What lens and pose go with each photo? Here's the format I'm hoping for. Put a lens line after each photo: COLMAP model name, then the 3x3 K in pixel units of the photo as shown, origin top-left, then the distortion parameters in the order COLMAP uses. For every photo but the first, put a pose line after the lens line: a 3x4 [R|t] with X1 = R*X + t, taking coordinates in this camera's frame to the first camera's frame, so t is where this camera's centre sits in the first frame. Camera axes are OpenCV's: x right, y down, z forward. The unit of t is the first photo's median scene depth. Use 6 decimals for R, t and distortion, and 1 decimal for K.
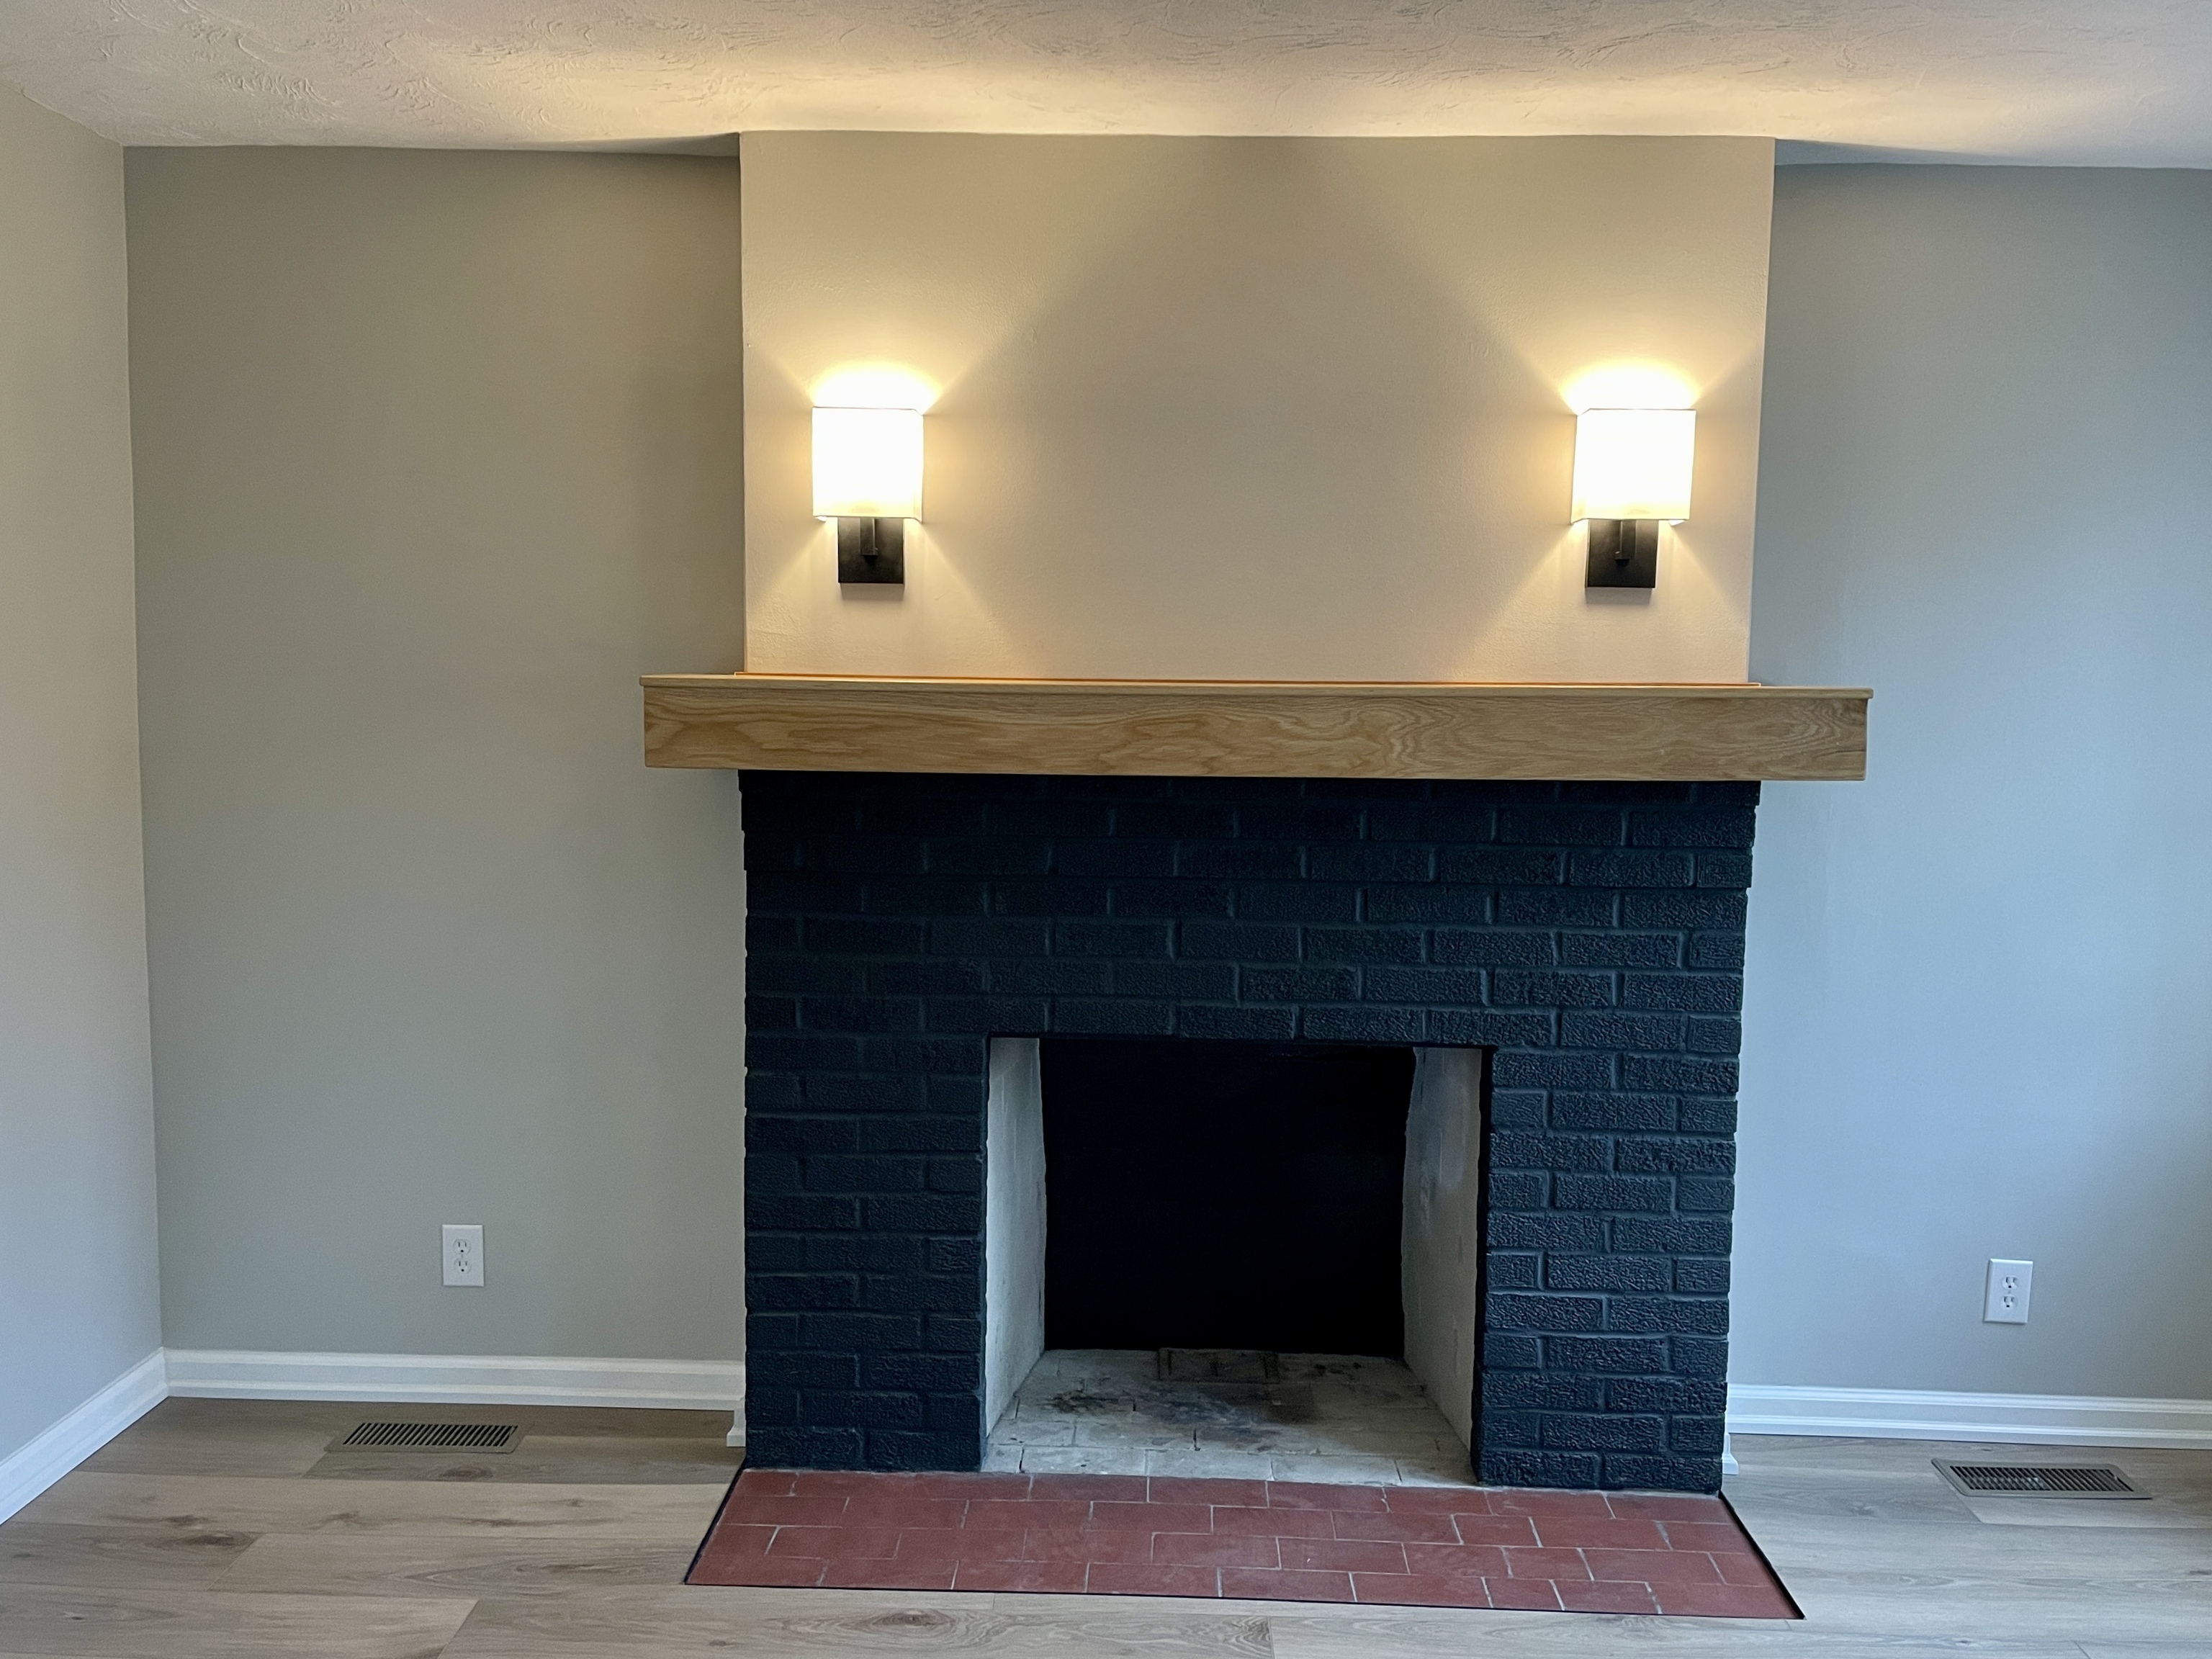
lens RADIAL K [[1765.3, 0, 1096.2], [0, 1765.3, 810.7], [0, 0, 1]] dist [0.033031, -0.001211]
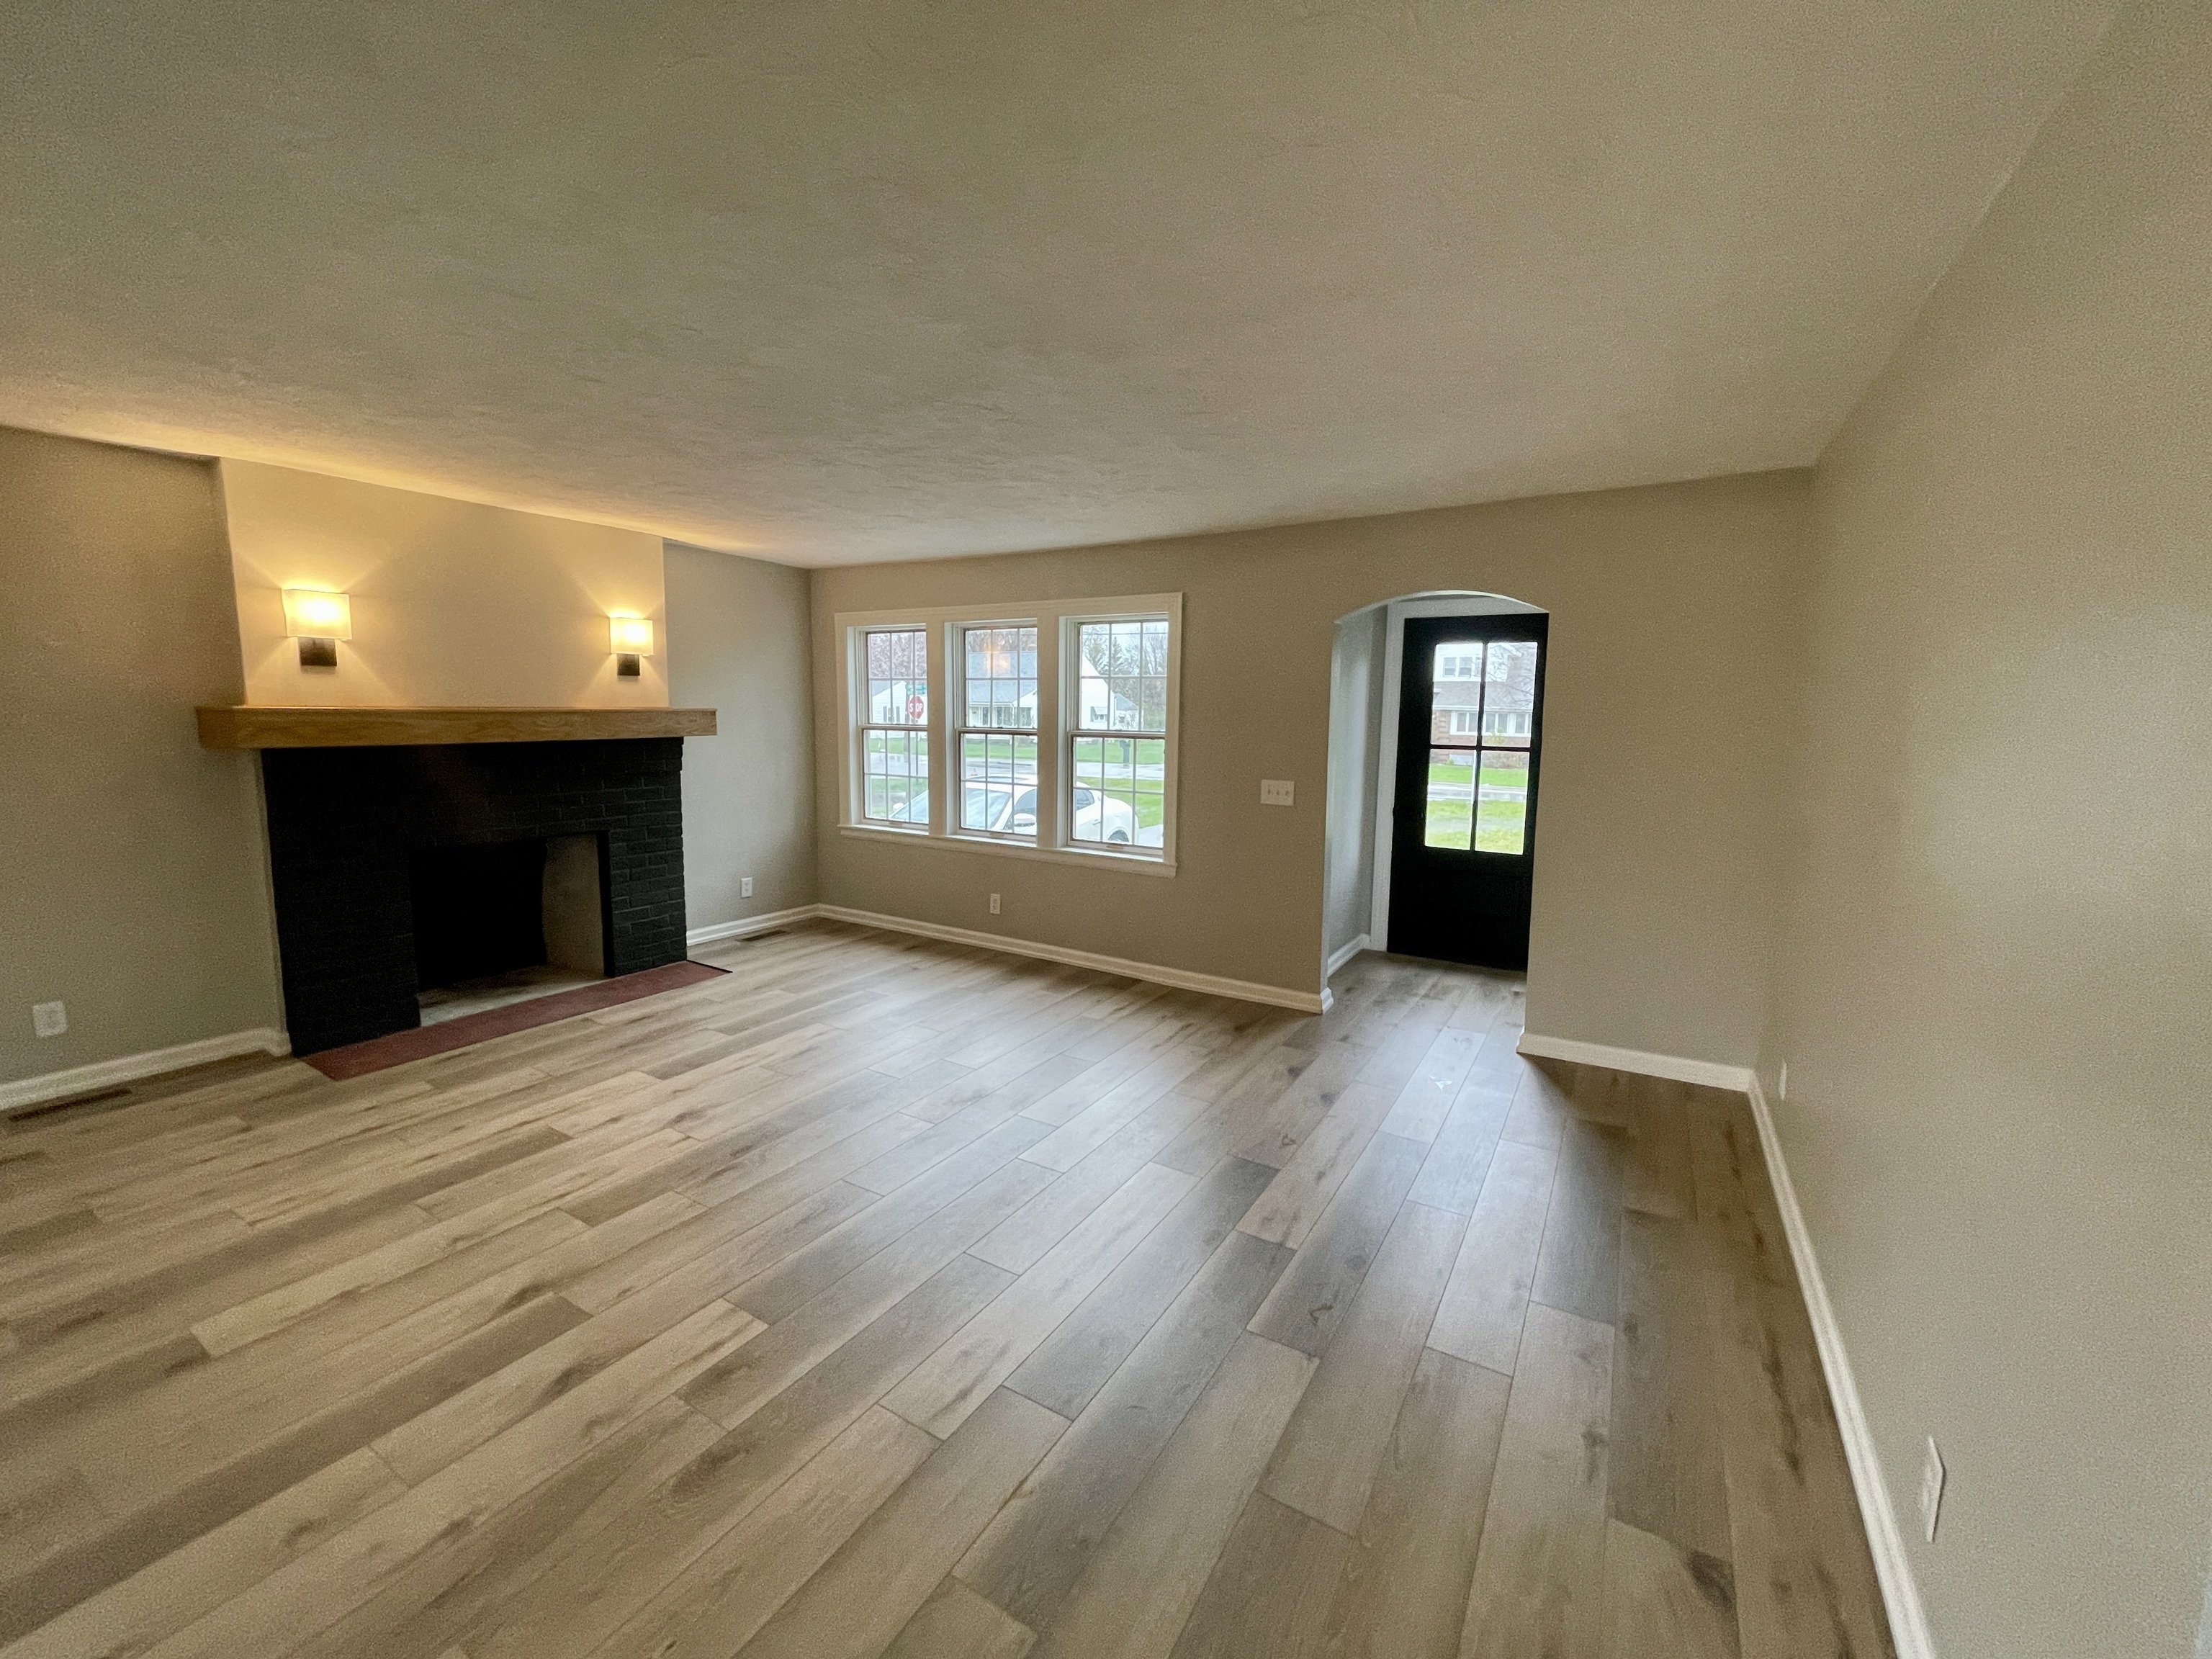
lens RADIAL K [[902.0, 0, 1102.9], [0, 902.0, 819.5], [0, 0, 1]] dist [-0.001537, -0.000037]
pose [[0.494038, -0.114412, 0.861879, -0.662795], [0.065152, 0.993388, 0.094524, 0.026395], [-0.866996, 0.009454, 0.498226, -0.472959]]
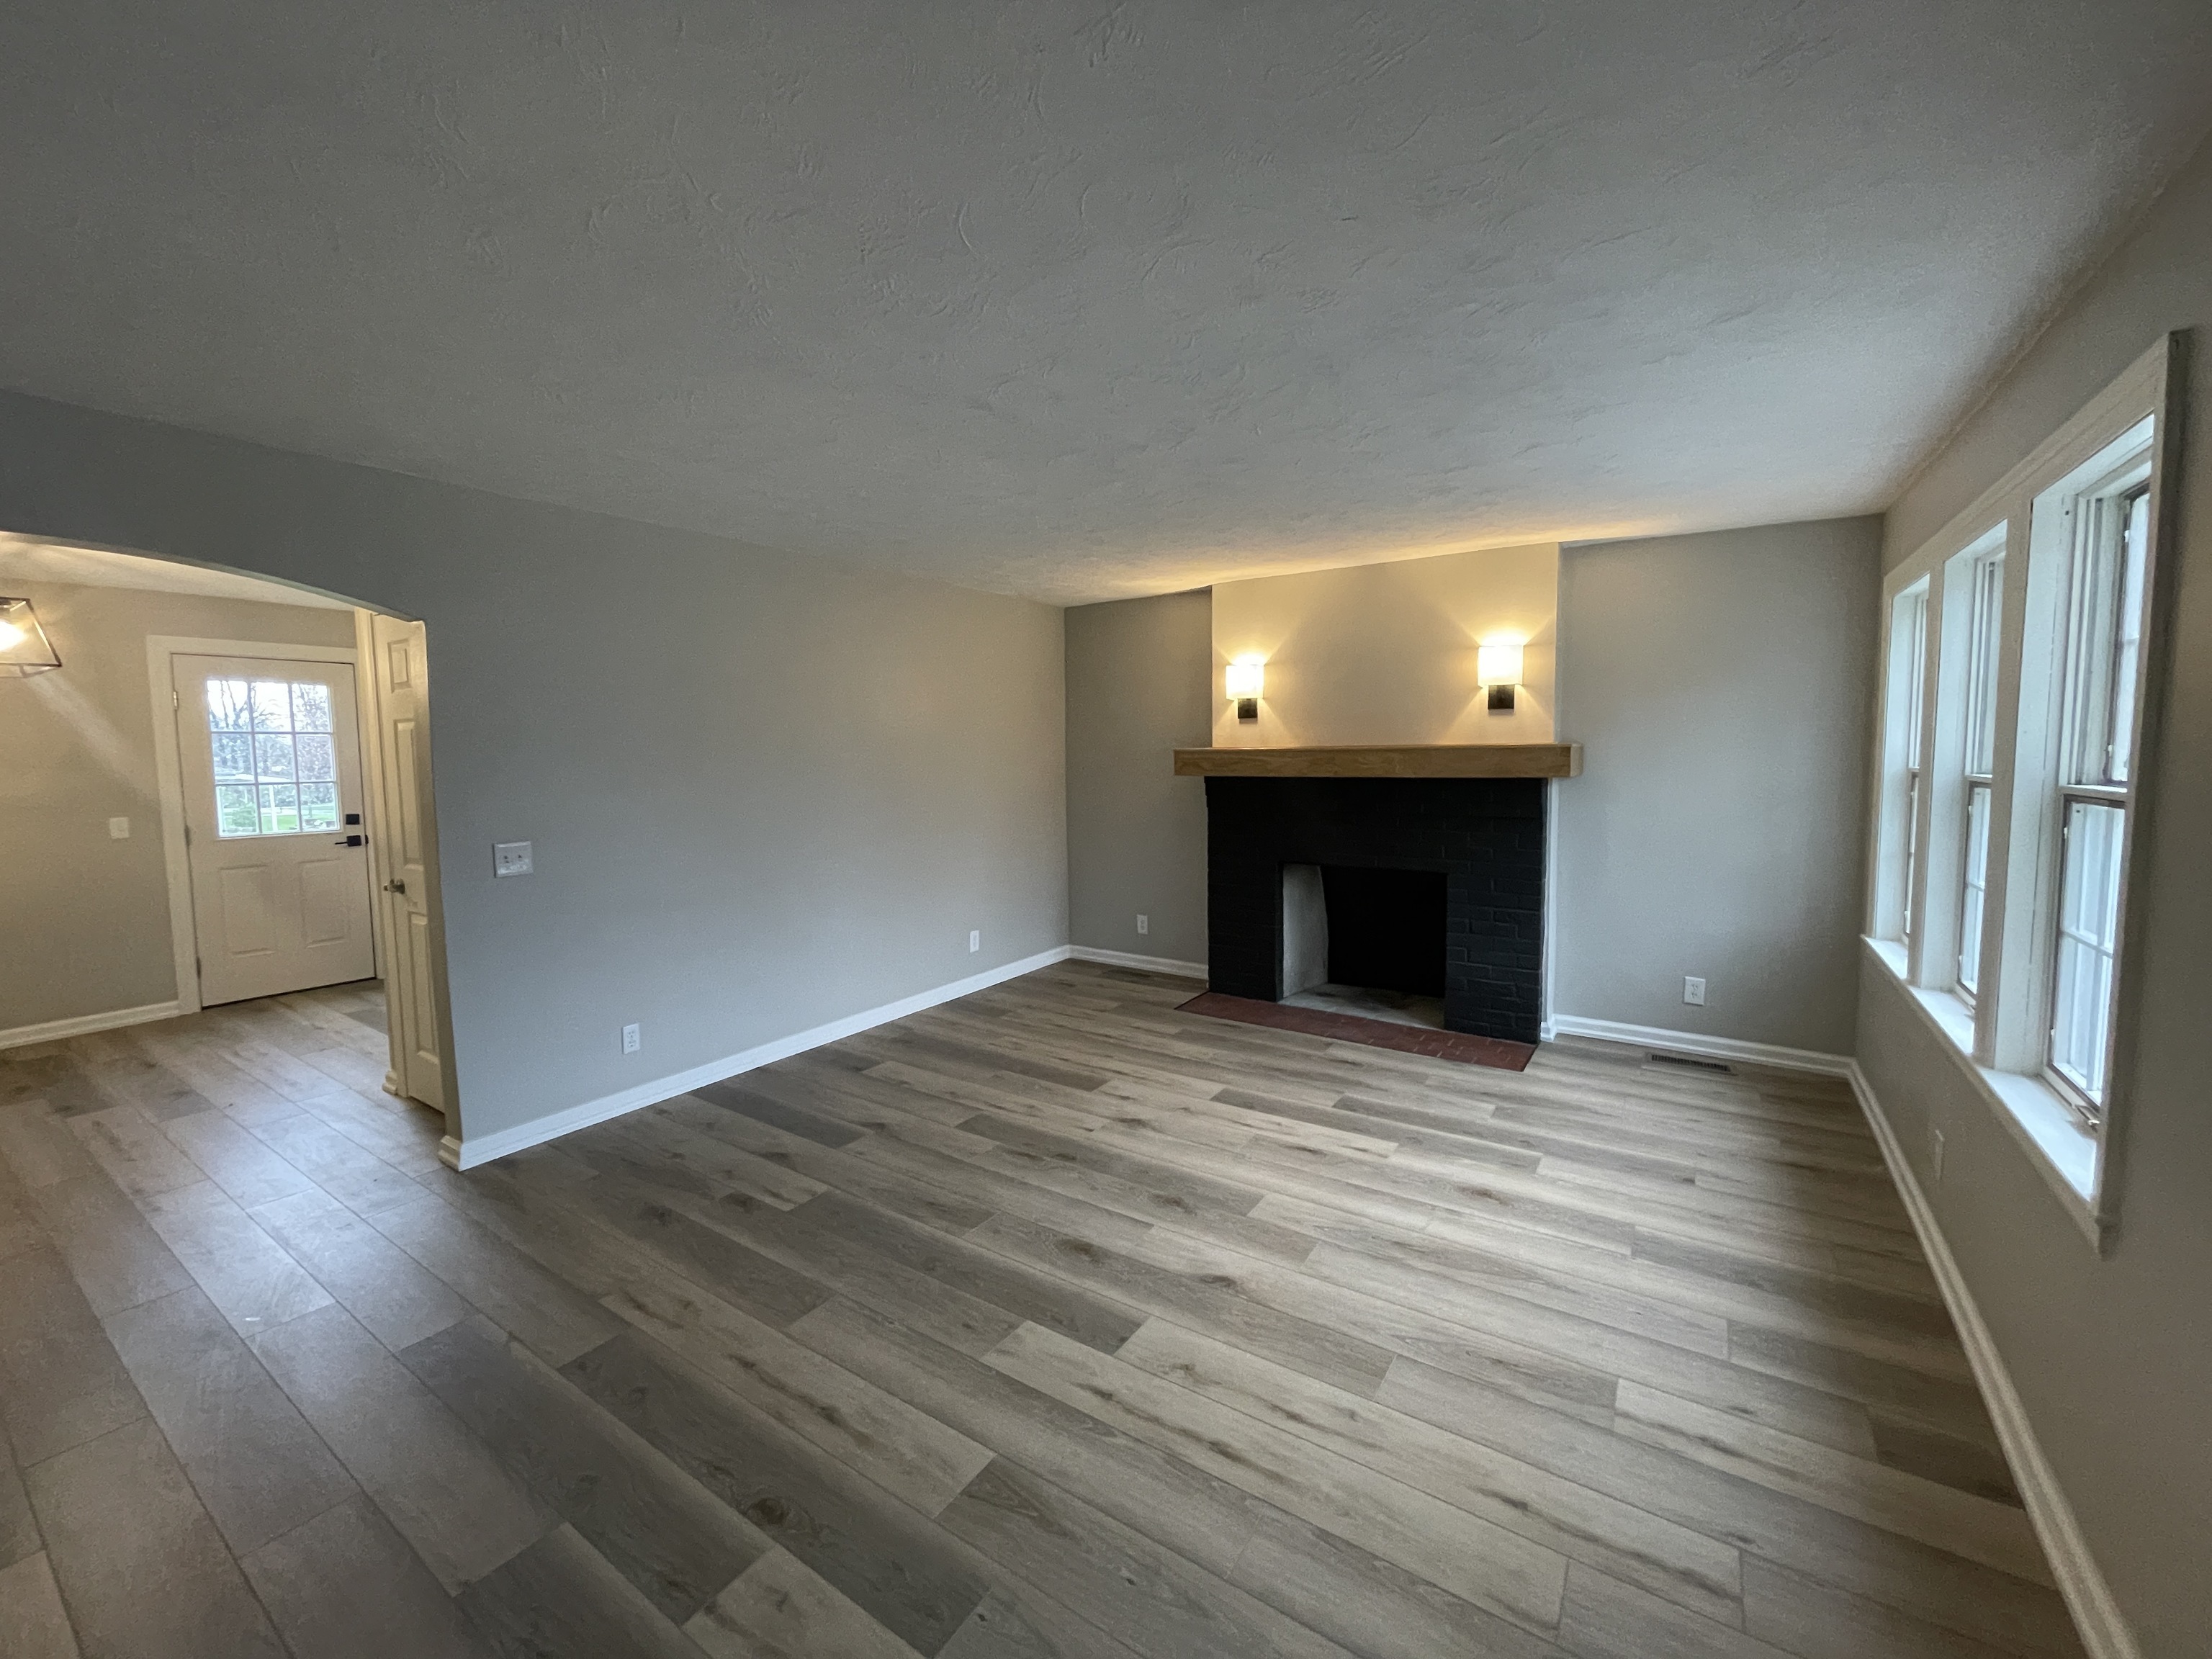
lens RADIAL K [[902.0, 0, 1102.9], [0, 902.0, 819.5], [0, 0, 1]] dist [-0.001537, -0.000037]
pose [[0.842900, 0.019590, -0.537713, 0.529336], [-0.021254, 0.999769, 0.003105, 0.053912], [0.537650, 0.008812, 0.843122, -0.505658]]
